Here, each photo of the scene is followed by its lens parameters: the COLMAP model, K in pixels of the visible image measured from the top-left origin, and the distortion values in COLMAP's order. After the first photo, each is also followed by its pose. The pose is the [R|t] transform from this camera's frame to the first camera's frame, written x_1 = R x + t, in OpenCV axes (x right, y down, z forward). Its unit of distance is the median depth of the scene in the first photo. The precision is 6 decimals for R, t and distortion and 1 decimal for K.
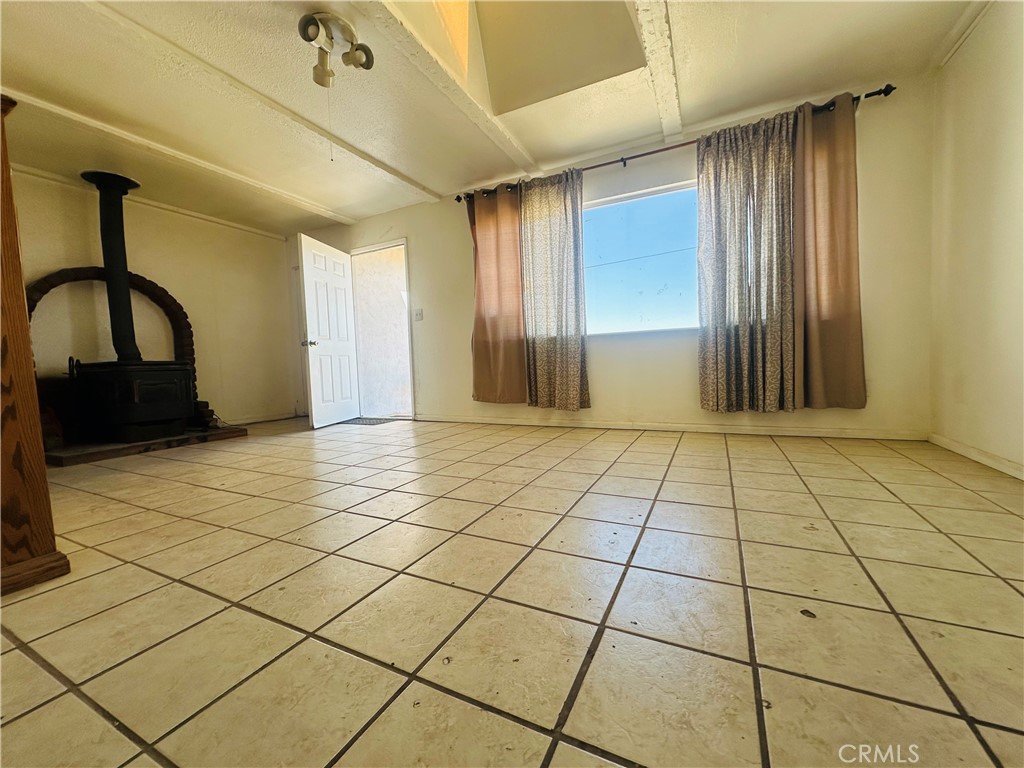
lens RADIAL K [[408.5, 0, 511.1], [0, 408.5, 385.2], [0, 0, 1]] dist [-0.002920, 0.000897]
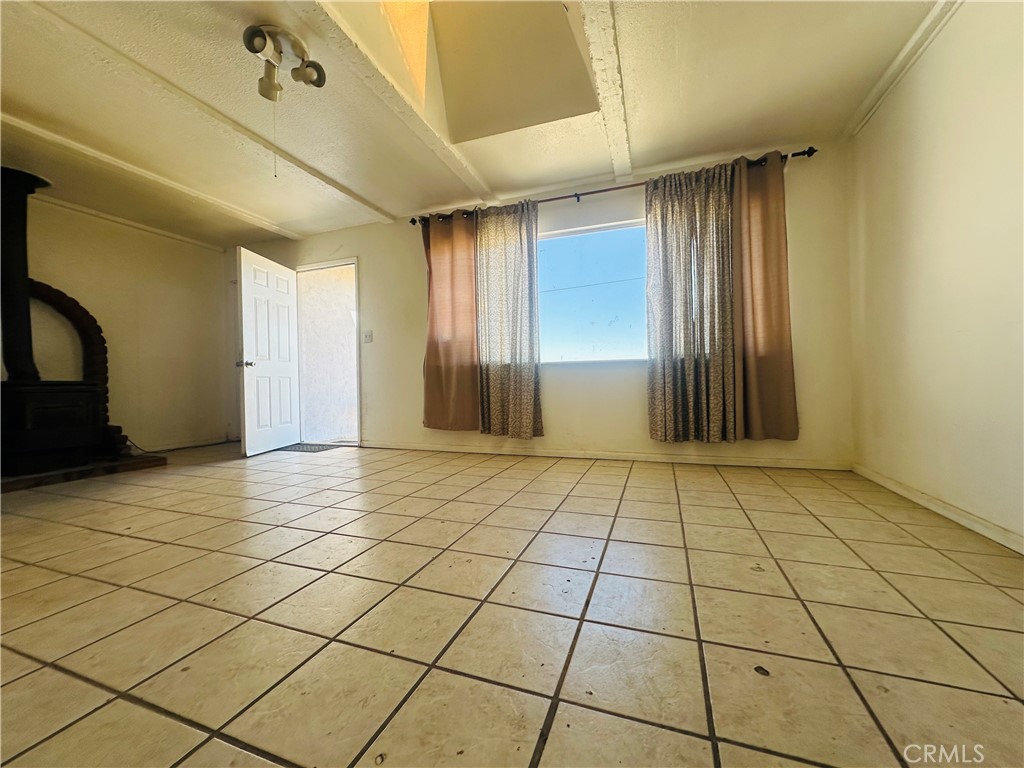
lens RADIAL K [[408.5, 0, 511.3], [0, 408.5, 385.0], [0, 0, 1]] dist [-0.002920, 0.000897]
pose [[0.993398, 0.017917, 0.113310, 0.002450], [-0.012346, 0.998689, -0.049672, -0.027426], [-0.114052, 0.047945, 0.992317, 0.024476]]
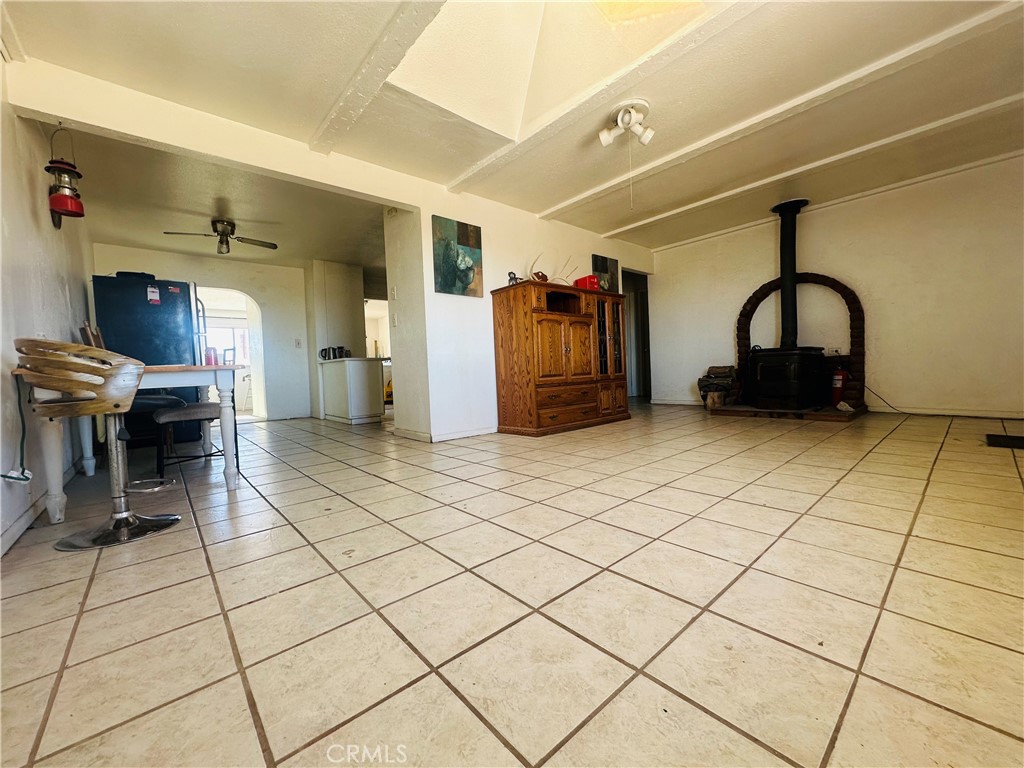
lens RADIAL K [[408.5, 0, 510.6], [0, 408.5, 385.1], [0, 0, 1]] dist [-0.002920, 0.000897]
pose [[-0.379225, 0.086754, -0.921228, 0.858721], [0.006740, 0.995828, 0.091004, -0.092067], [0.925280, 0.028302, -0.378228, 1.010664]]
